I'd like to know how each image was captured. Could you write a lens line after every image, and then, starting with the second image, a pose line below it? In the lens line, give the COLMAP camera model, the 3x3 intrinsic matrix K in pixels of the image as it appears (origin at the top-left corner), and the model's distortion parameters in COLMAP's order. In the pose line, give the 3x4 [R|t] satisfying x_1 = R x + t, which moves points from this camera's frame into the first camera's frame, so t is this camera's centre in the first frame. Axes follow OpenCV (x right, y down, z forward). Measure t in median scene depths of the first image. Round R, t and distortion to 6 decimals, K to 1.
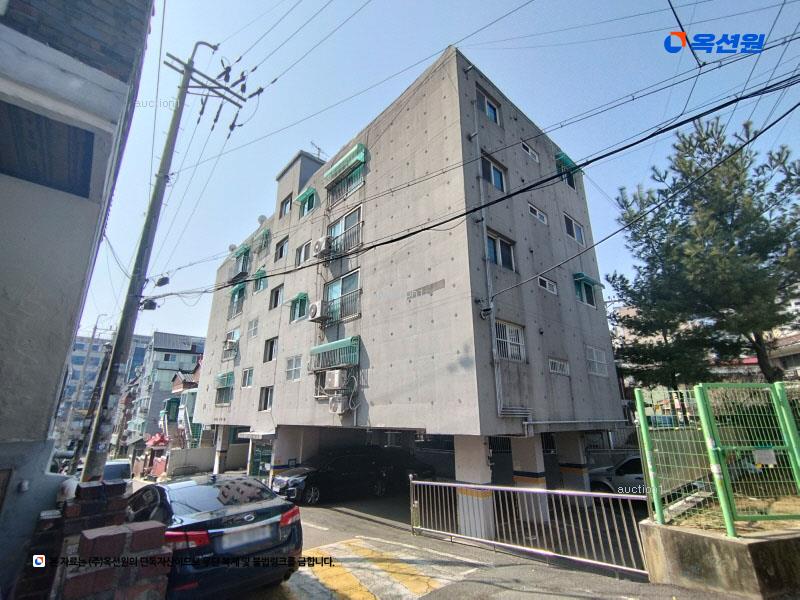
lens RADIAL K [[361.4, 0, 399.2], [0, 361.4, 299.0], [0, 0, 1]] dist [-0.001231, 0.000196]
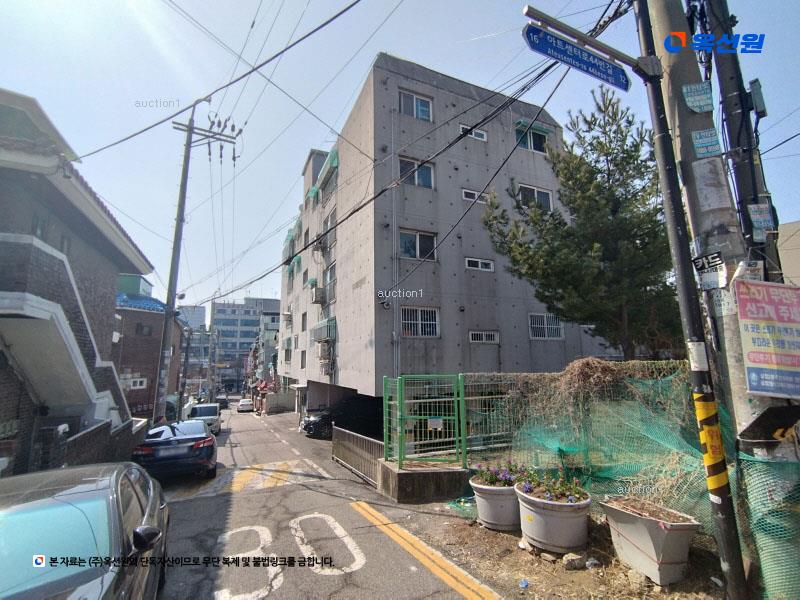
lens RADIAL K [[361.4, 0, 398.7], [0, 361.4, 297.4], [0, 0, 1]] dist [-0.001231, 0.000196]
pose [[0.956568, -0.062576, -0.284714, 0.460798], [0.102453, 0.986548, 0.127386, -0.101884], [0.272912, -0.151023, 0.950111, -0.141543]]
